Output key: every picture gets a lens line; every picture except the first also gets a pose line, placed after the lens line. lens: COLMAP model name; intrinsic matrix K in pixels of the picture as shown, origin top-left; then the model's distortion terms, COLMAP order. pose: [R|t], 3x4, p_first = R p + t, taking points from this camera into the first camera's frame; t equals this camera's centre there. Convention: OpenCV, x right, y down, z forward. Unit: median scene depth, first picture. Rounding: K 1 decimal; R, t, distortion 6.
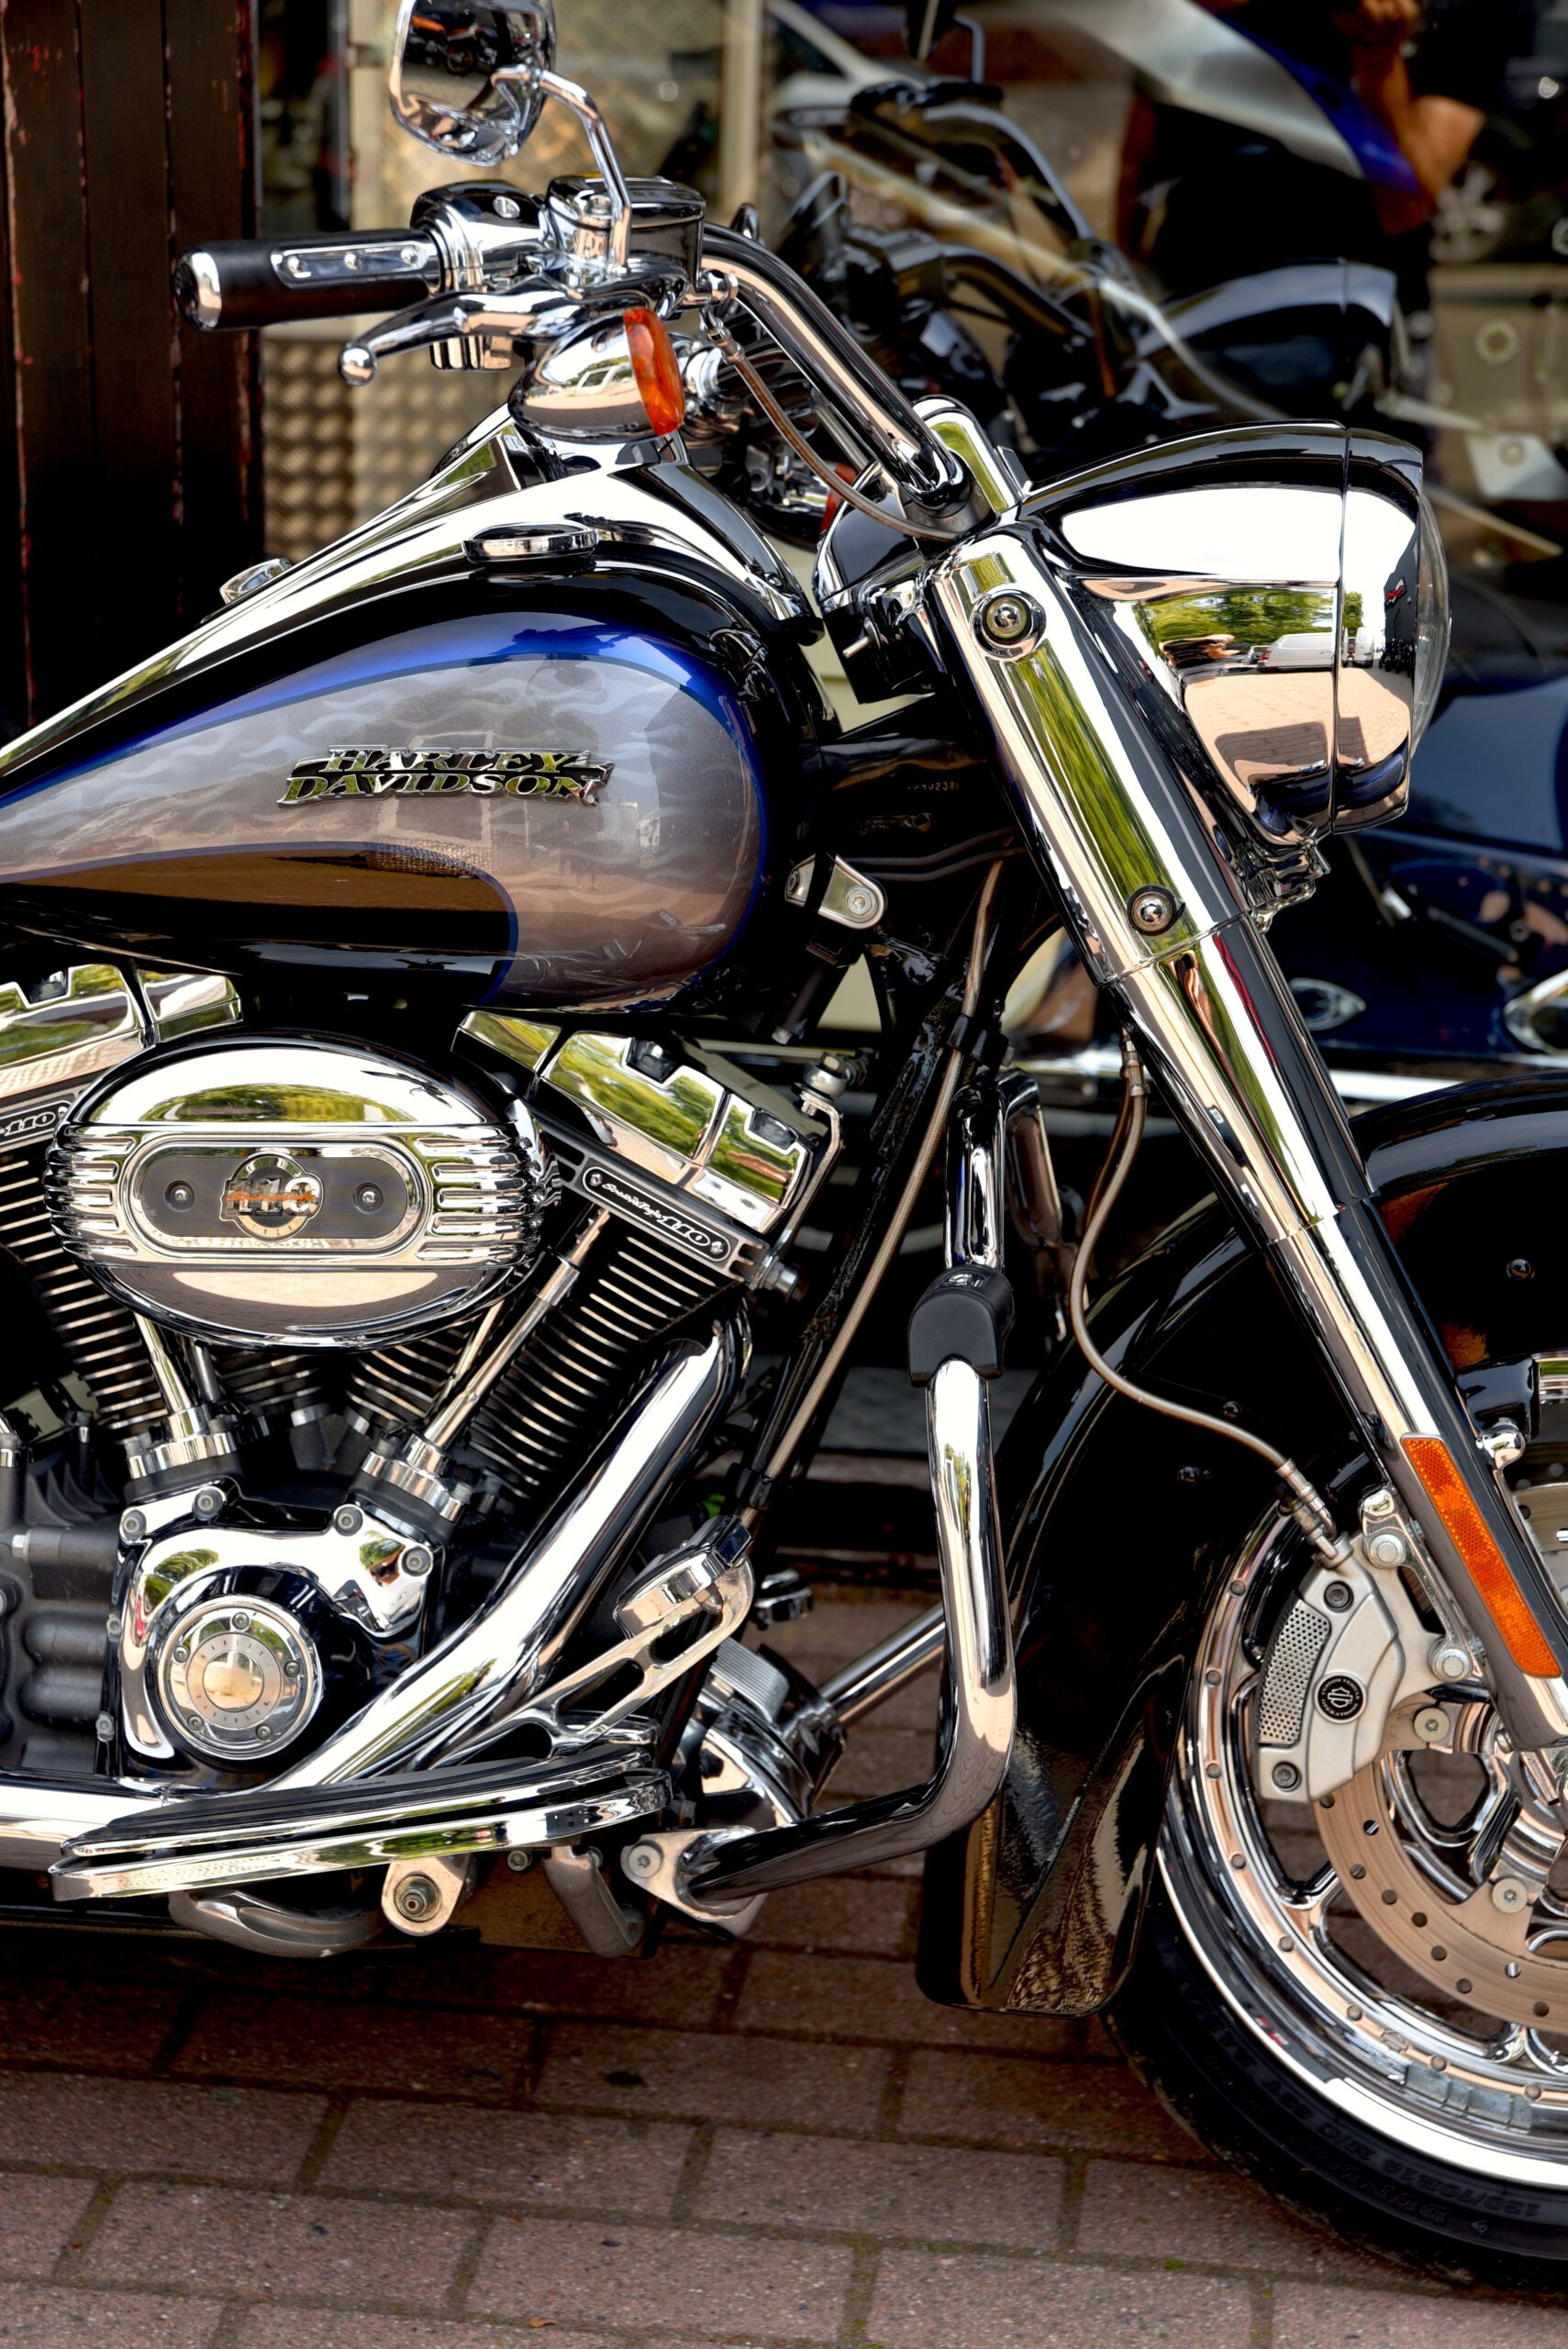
lens RADIAL K [[4238.1, 0, 784.0], [0, 4238.1, 1174.5], [0, 0, 1]] dist [0.156342, 0.218150]
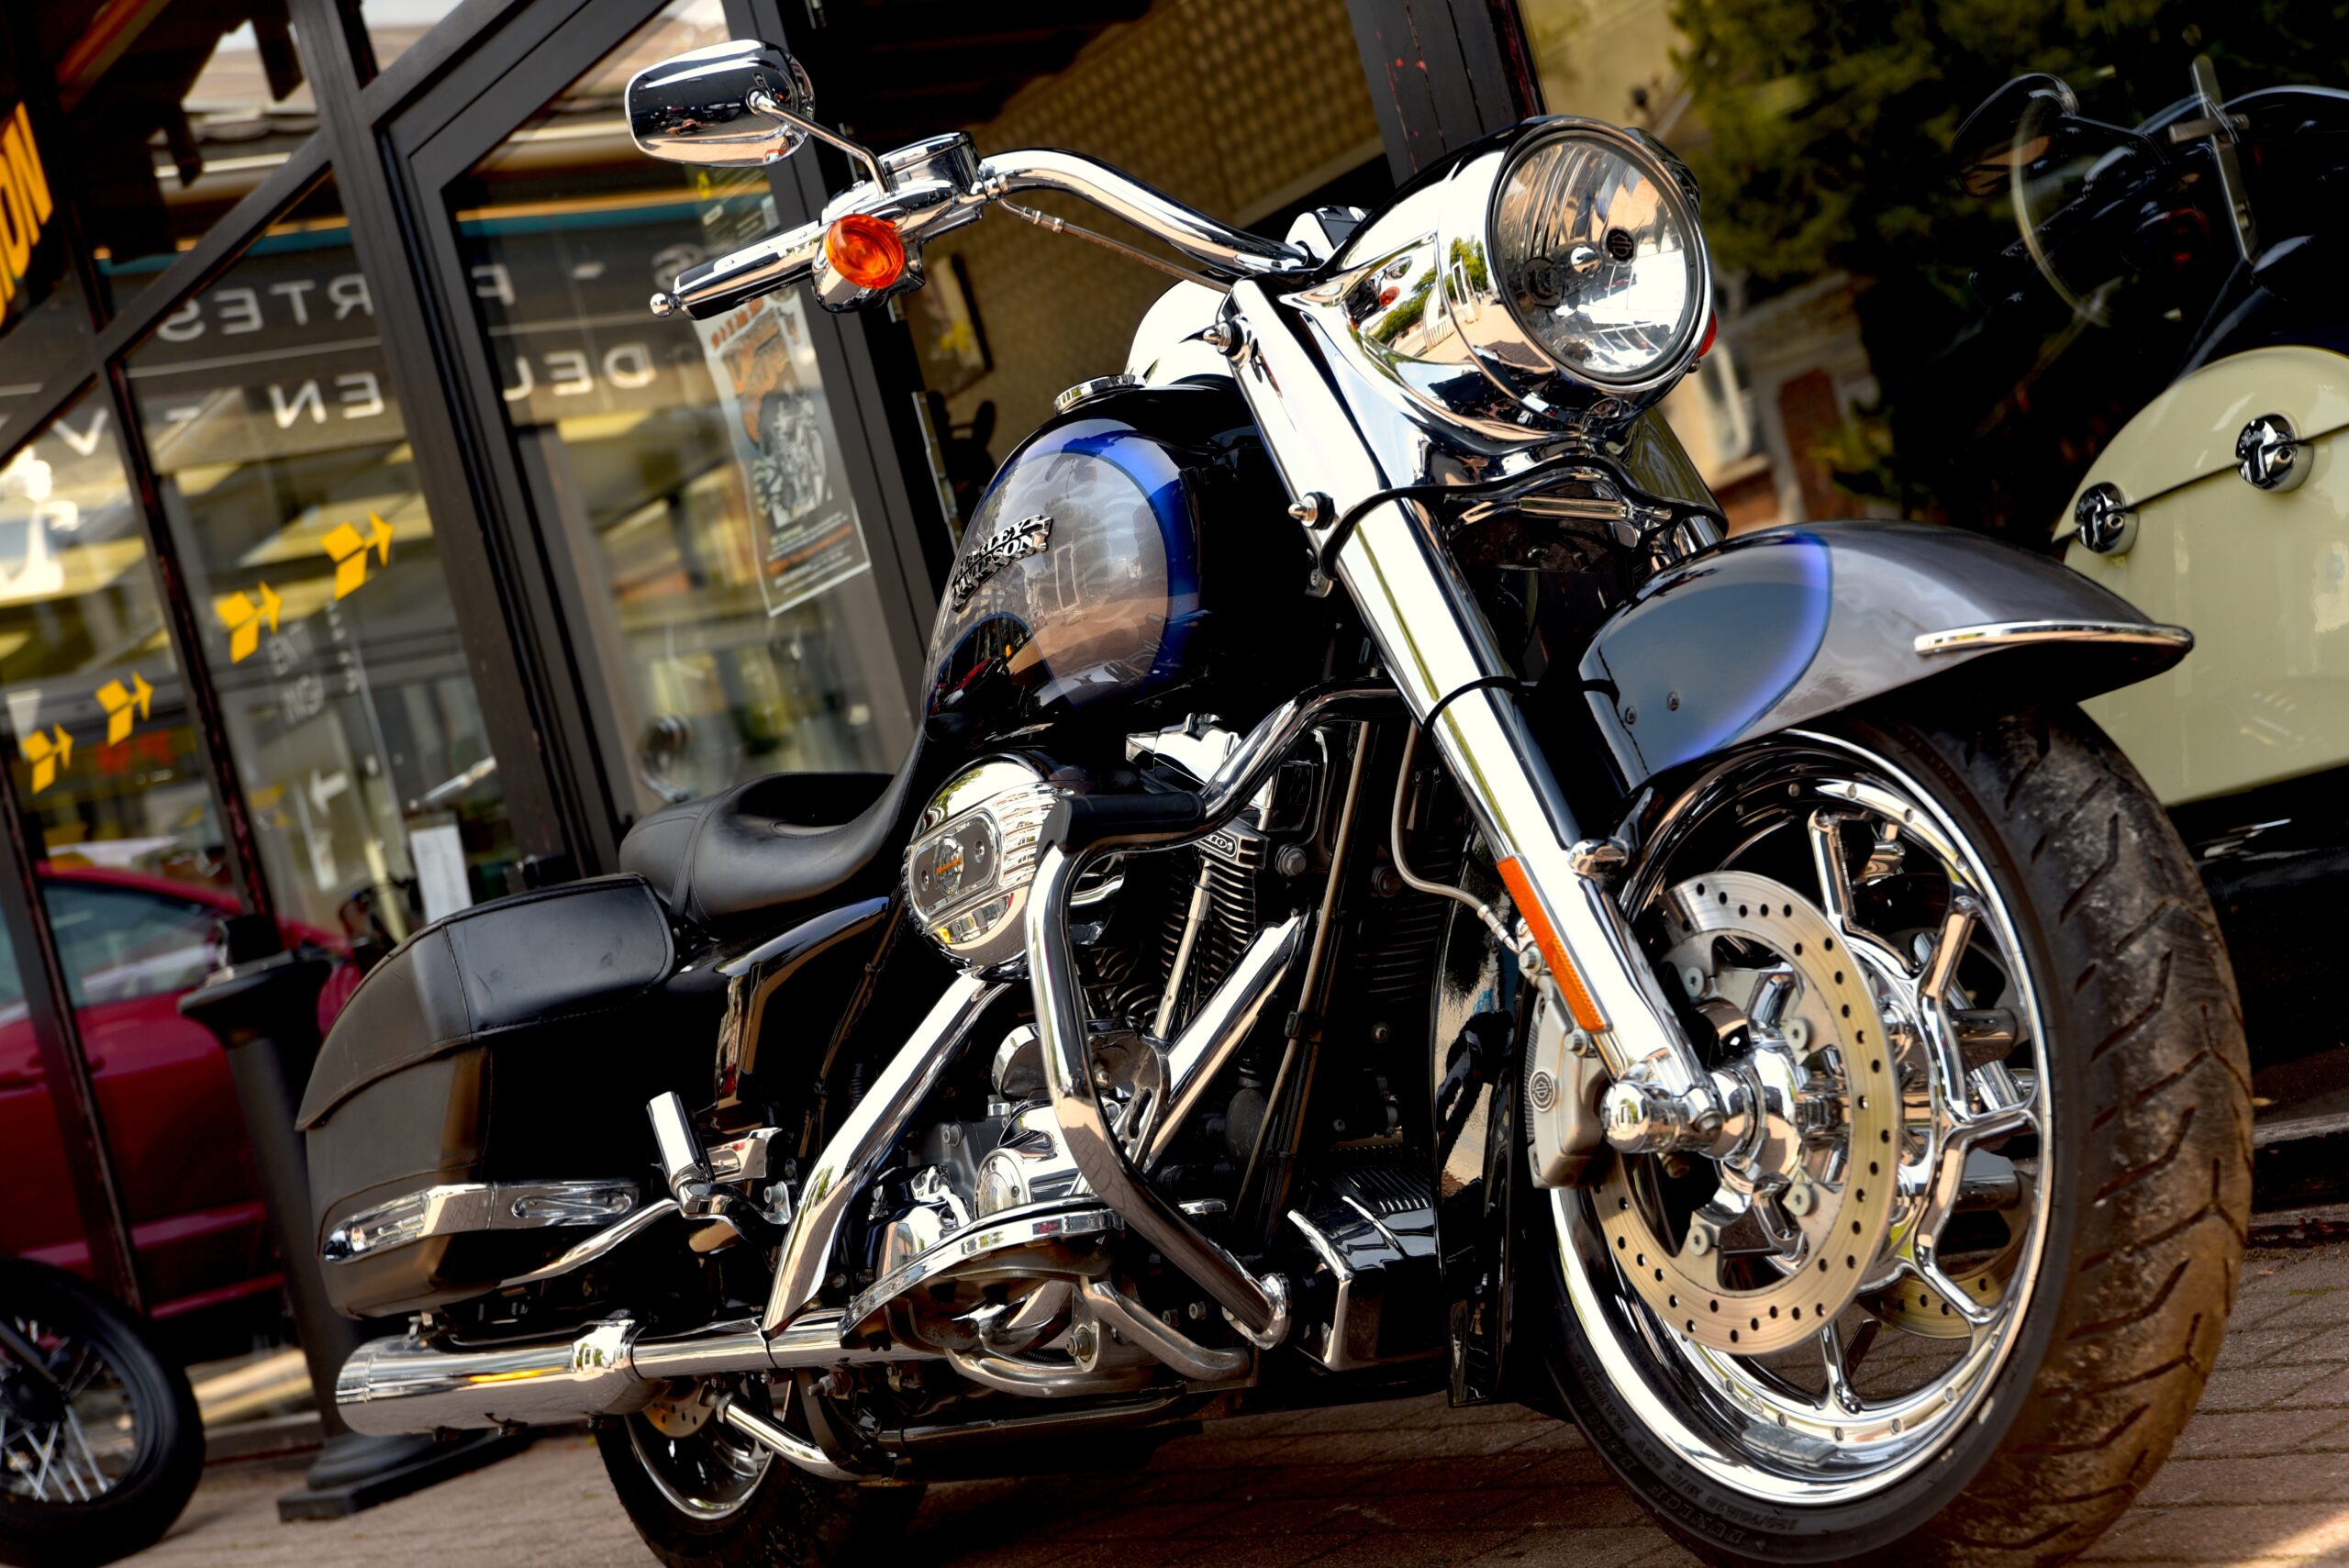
lens RADIAL K [[3874.1, 0, 1174.5], [0, 3874.1, 784.0], [0, 0, 1]] dist [0.140387, -0.054112]
pose [[0.619342, -0.227721, -0.751372, 0.906635], [0.058877, 0.967789, -0.244781, 0.299335], [0.782911, 0.107365, 0.612799, 0.225329]]
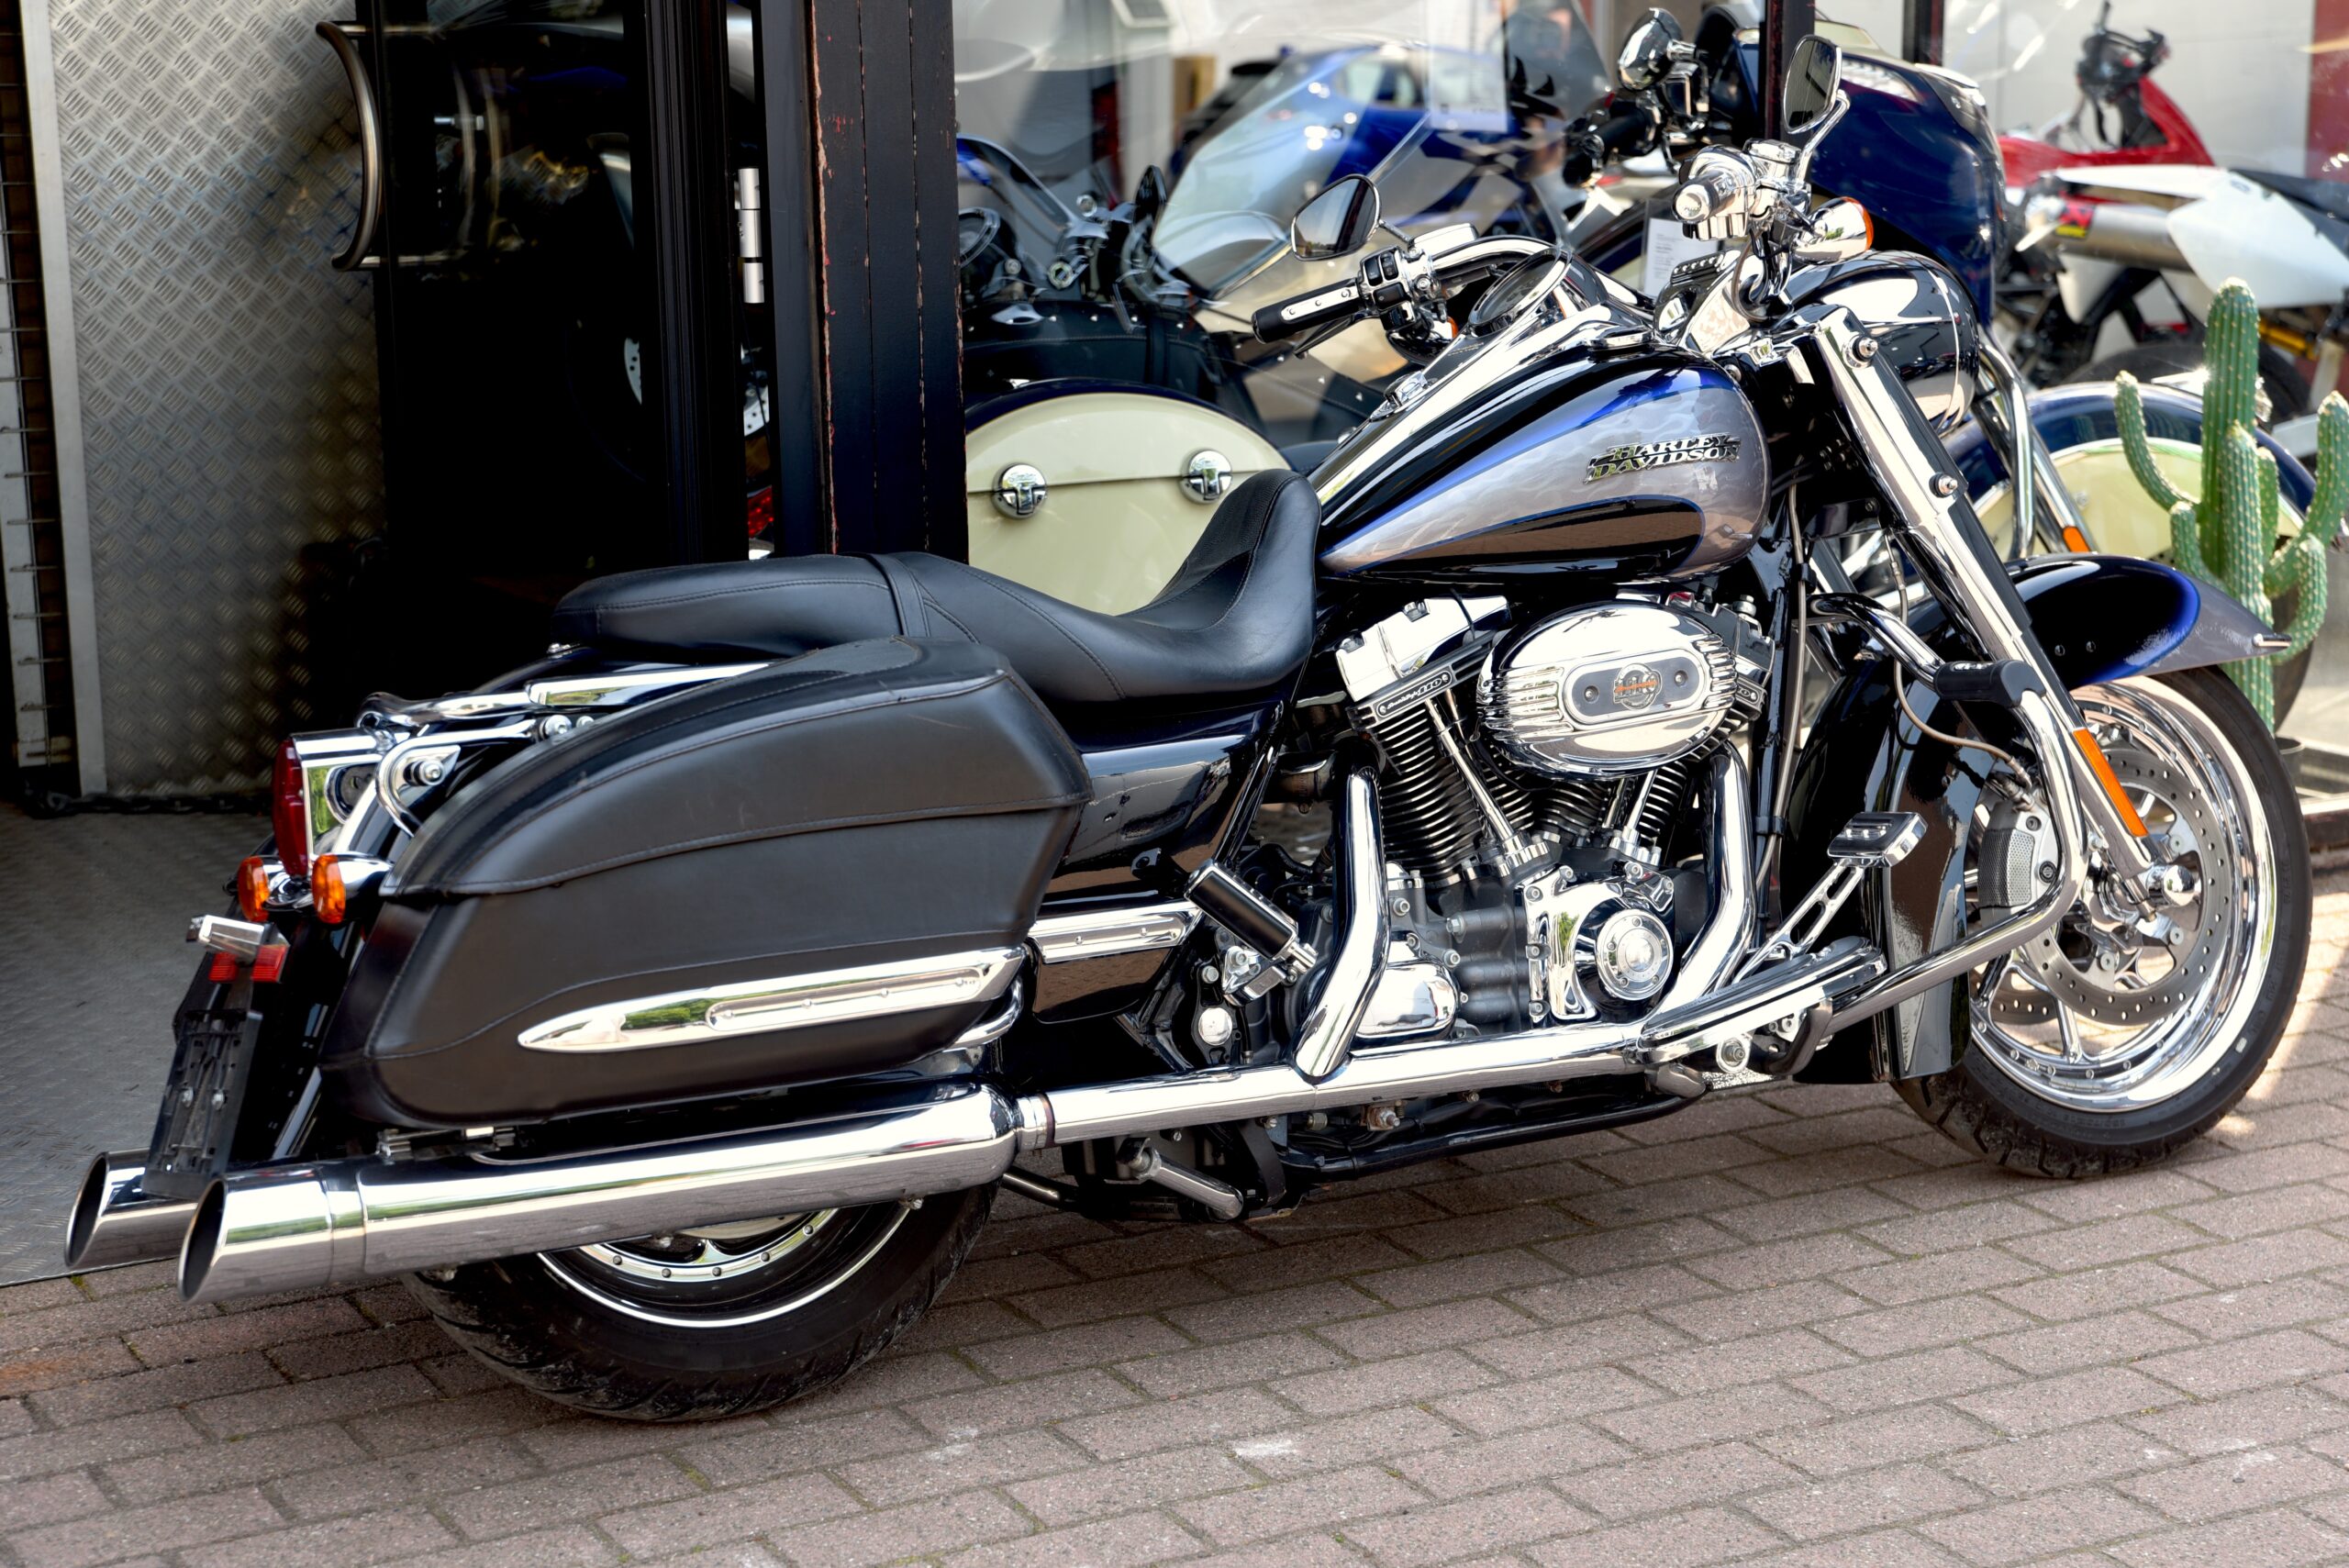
lens RADIAL K [[4089.1, 0, 1174.5], [0, 4089.1, 784.0], [0, 0, 1]] dist [0.163356, -0.068765]
pose [[0.805361, -0.144652, 0.574865, -1.273646], [0.195477, 0.980332, -0.027176, 0.054548], [-0.559627, 0.134259, 0.817797, -0.339863]]
